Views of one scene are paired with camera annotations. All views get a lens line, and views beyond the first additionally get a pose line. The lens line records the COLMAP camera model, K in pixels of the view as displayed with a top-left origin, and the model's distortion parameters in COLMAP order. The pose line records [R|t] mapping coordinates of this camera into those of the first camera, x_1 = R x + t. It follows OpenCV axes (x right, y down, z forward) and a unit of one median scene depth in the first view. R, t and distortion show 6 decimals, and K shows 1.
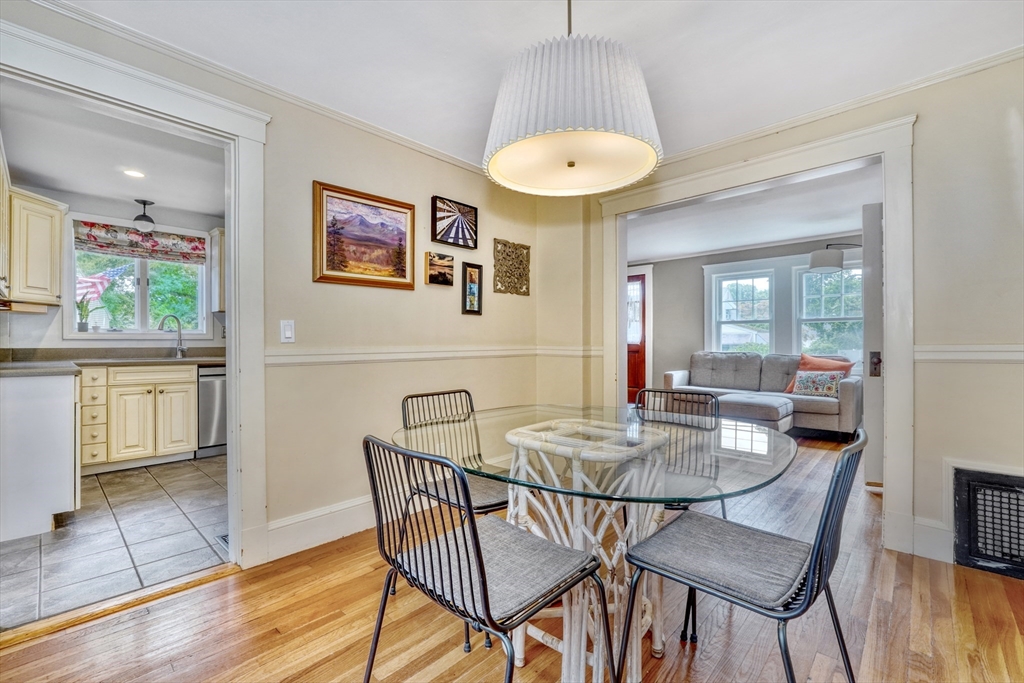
lens RADIAL K [[441.0, 0, 514.0], [0, 441.0, 345.9], [0, 0, 1]] dist [-0.004656, 0.000075]
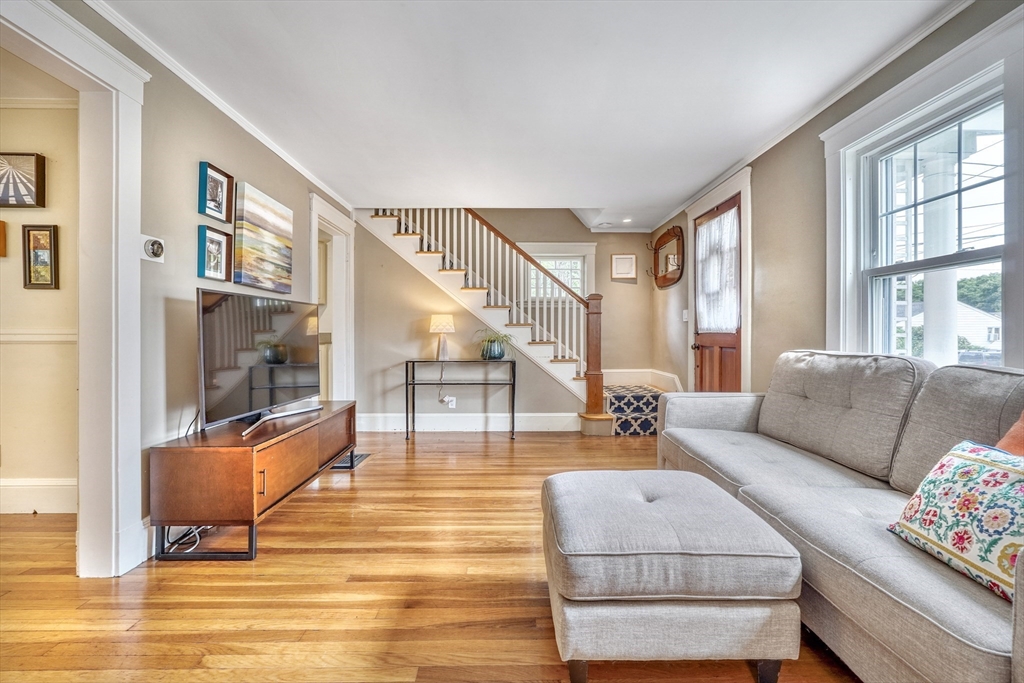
lens RADIAL K [[434.5, 0, 507.1], [0, 434.5, 342.7], [0, 0, 1]] dist [-0.011321, 0.003703]
pose [[0.685199, 0.019970, -0.728082, 1.101839], [-0.011651, 0.999797, 0.016458, 0.004402], [0.728263, -0.002794, 0.685292, 1.123869]]
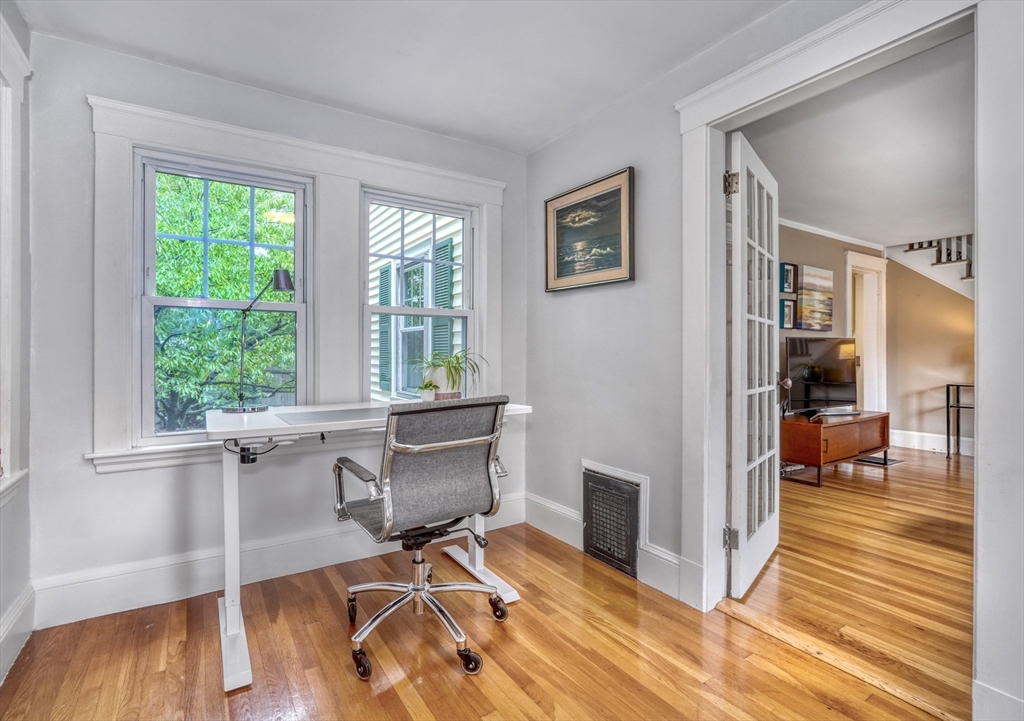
lens RADIAL K [[478.8, 0, 491.4], [0, 478.8, 347.9], [0, 0, 1]] dist [0.000744, 0.000436]
pose [[-0.263397, -0.001266, -0.964687, 1.868140], [-0.005513, 0.999985, 0.000193, -0.028185], [0.964672, 0.005369, -0.263400, 0.767065]]
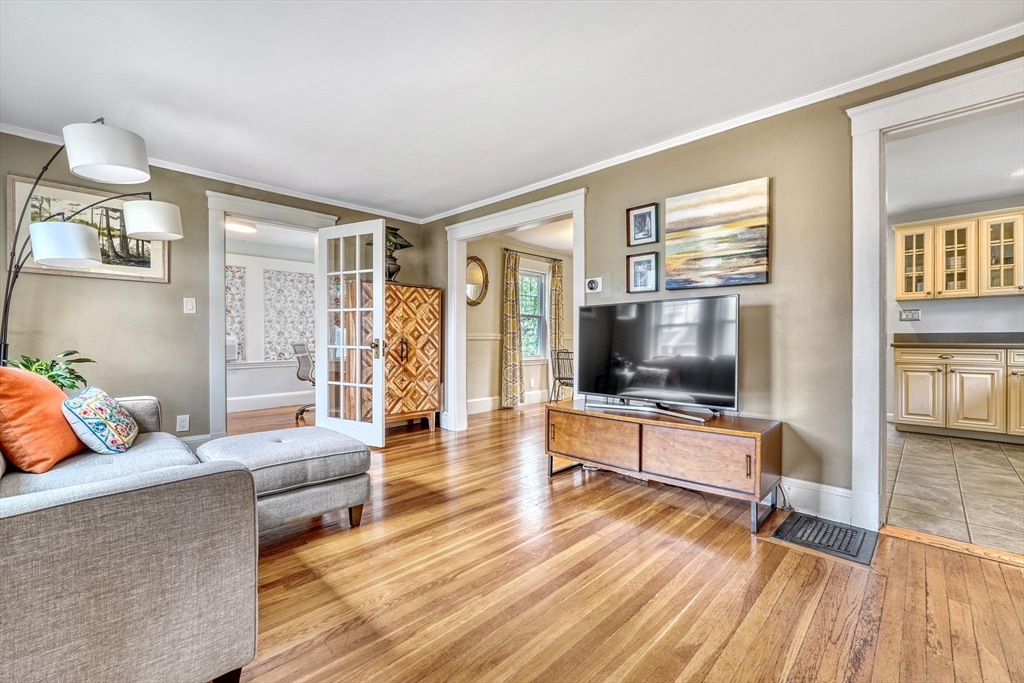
lens RADIAL K [[434.5, 0, 507.1], [0, 434.5, 342.7], [0, 0, 1]] dist [-0.011321, 0.003703]
pose [[-0.999653, 0.010752, 0.024038, 0.432949], [0.010952, 0.999906, 0.008210, 0.014953], [-0.023947, 0.008470, -0.999677, 2.345907]]
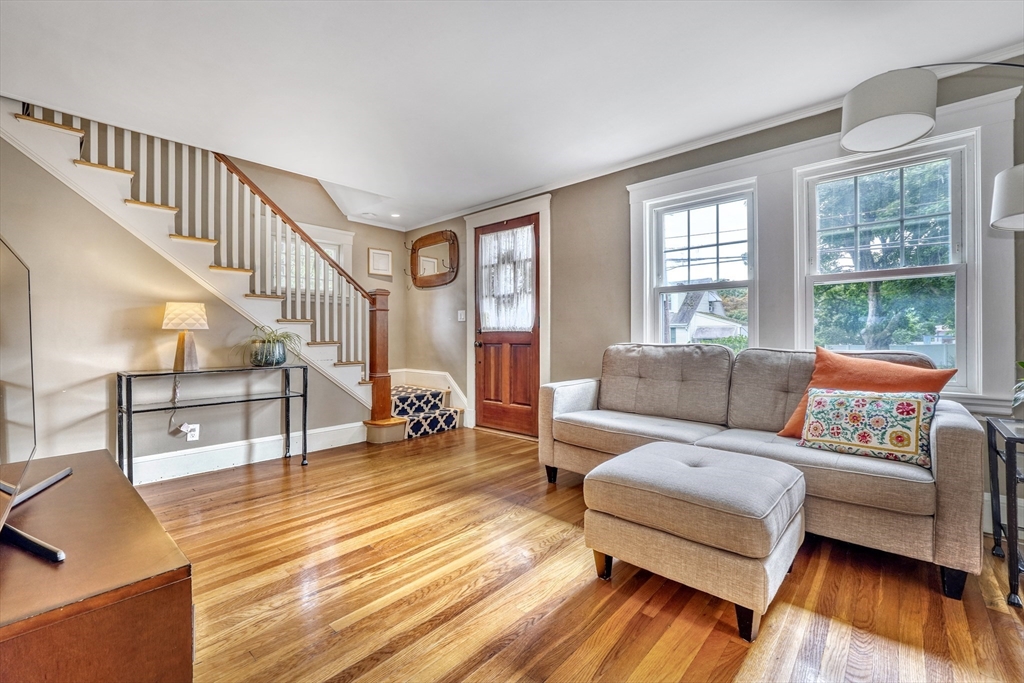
lens RADIAL K [[434.5, 0, 507.1], [0, 434.5, 342.7], [0, 0, 1]] dist [-0.011321, 0.003703]
pose [[0.999975, 0.004041, 0.005780, 0.589144], [-0.004061, 0.999986, 0.003462, 0.021526], [-0.005766, -0.003485, 0.999977, 0.989635]]
